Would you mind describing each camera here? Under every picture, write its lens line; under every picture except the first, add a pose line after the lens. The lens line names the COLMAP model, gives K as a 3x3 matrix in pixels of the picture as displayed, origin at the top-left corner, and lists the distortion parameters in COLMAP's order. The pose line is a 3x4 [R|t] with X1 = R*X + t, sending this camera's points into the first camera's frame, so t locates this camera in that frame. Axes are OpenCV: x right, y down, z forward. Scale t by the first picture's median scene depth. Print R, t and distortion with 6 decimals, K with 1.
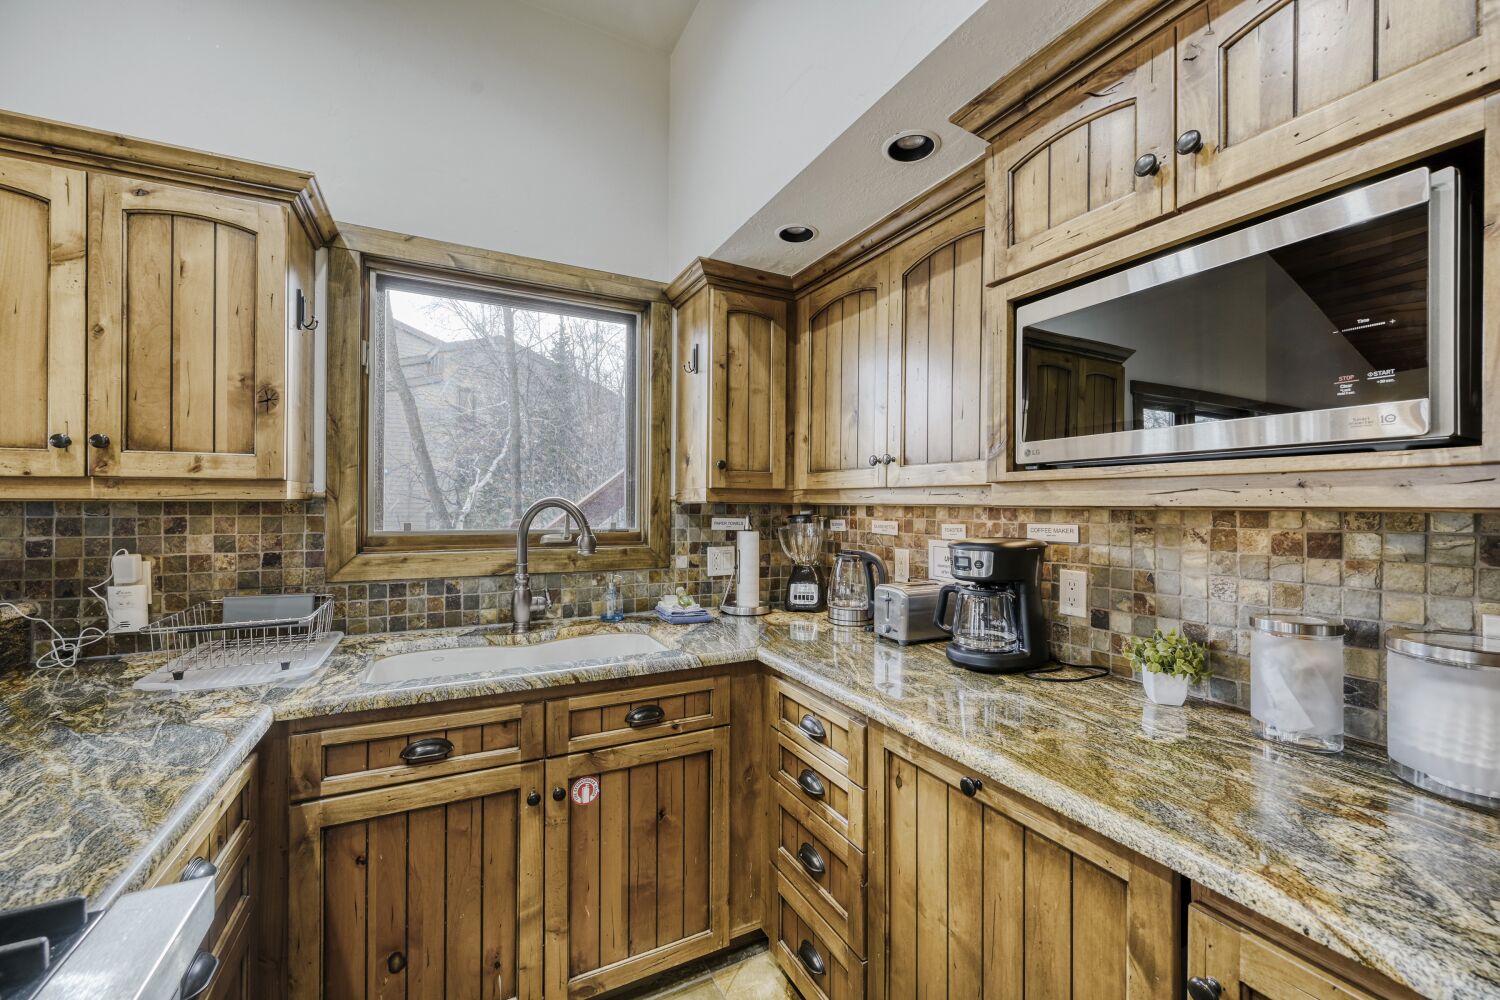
lens RADIAL K [[586.5, 0, 752.2], [0, 586.5, 503.3], [0, 0, 1]] dist [-0.003054, 0.000043]
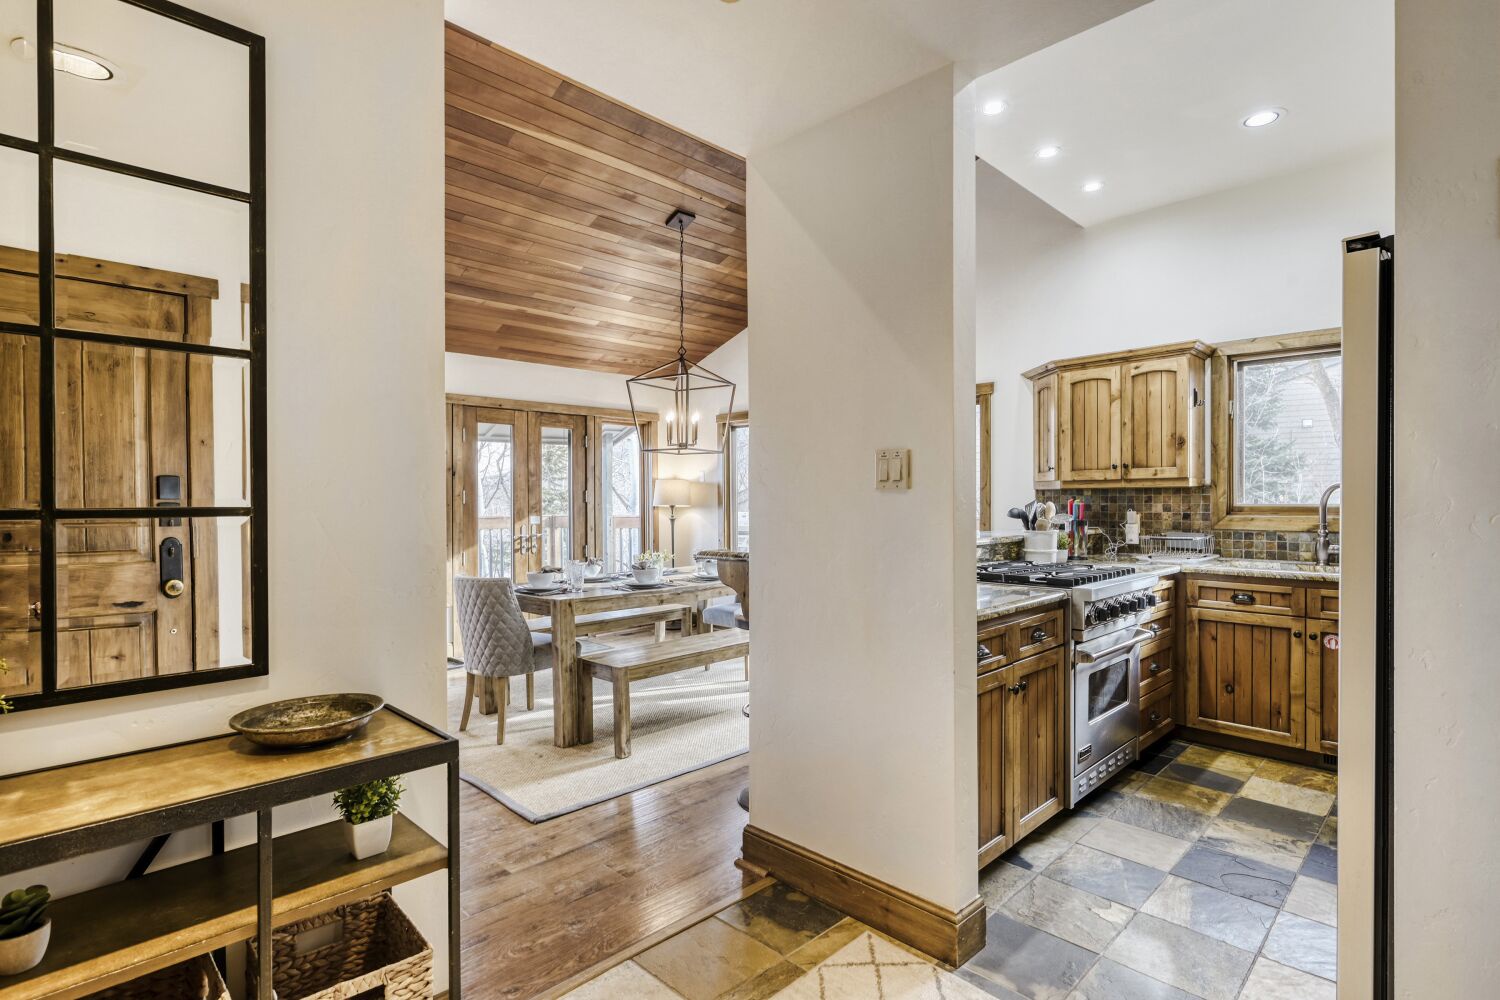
lens RADIAL K [[733.4, 0, 750.0], [0, 733.4, 500.0], [0, 0, 1]] dist [-0.000065, -0.000169]
pose [[0.296240, -0.004659, -0.955102, 1.319637], [0.004291, 0.999985, -0.003547, 0.046050], [0.955104, -0.003048, 0.296255, -1.366860]]
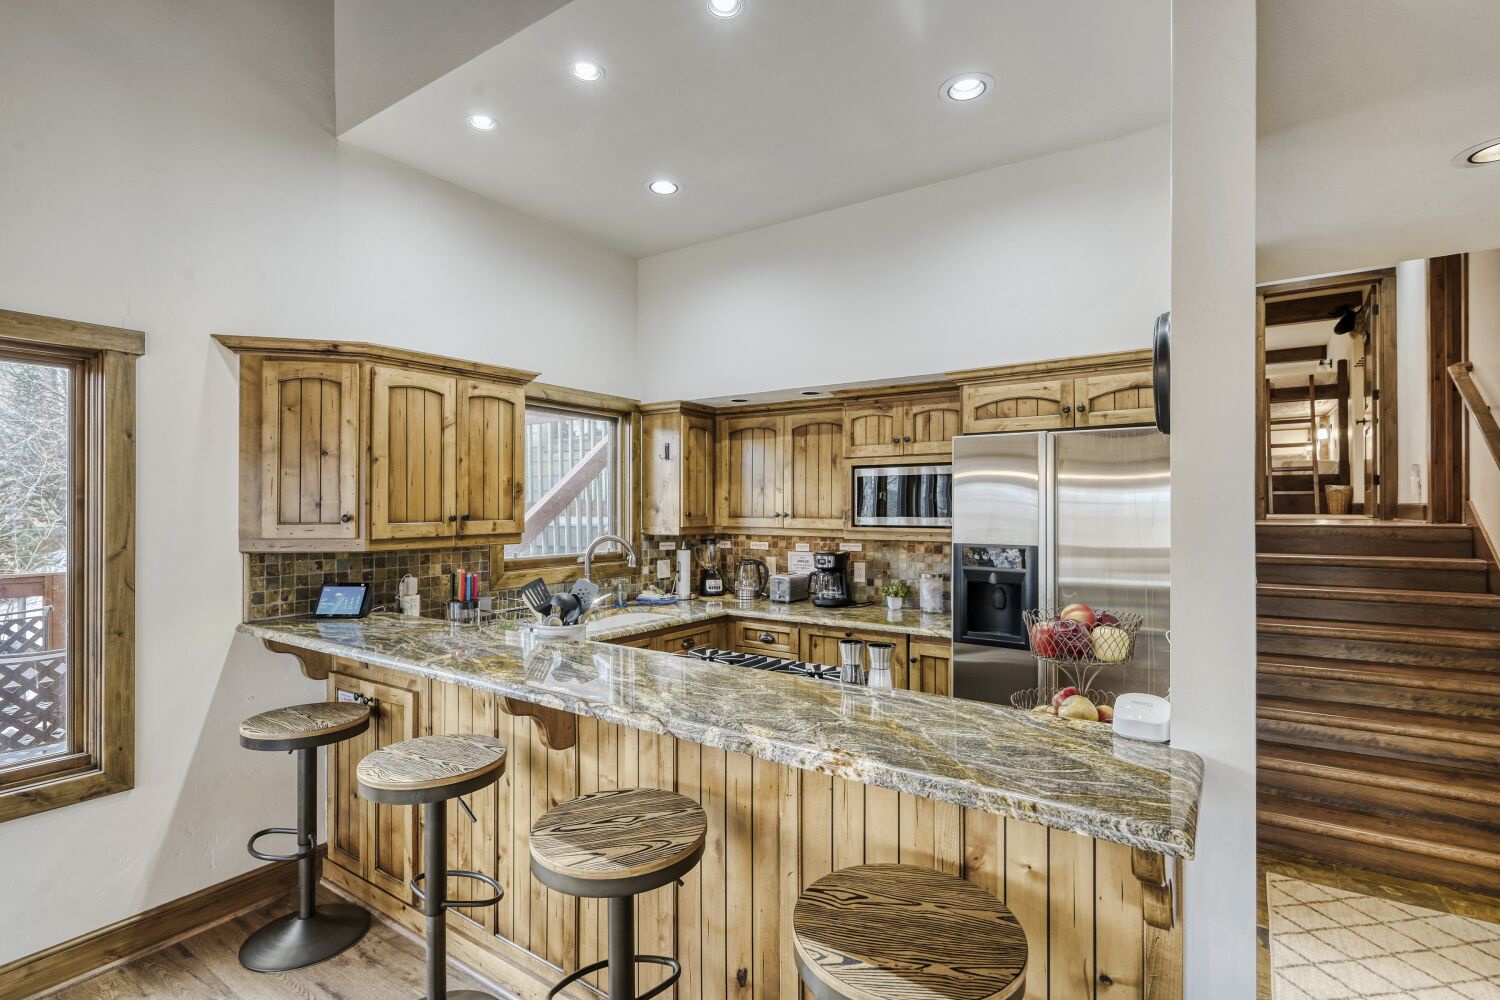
lens RADIAL K [[713.7, 0, 750.0], [0, 713.7, 500.0], [0, 0, 1]] dist [0.000292, -0.000012]
pose [[0.883359, -0.001337, 0.468695, -1.169059], [0.004728, 0.999970, -0.006059, -0.121336], [-0.468673, 0.007568, 0.883340, -1.310548]]
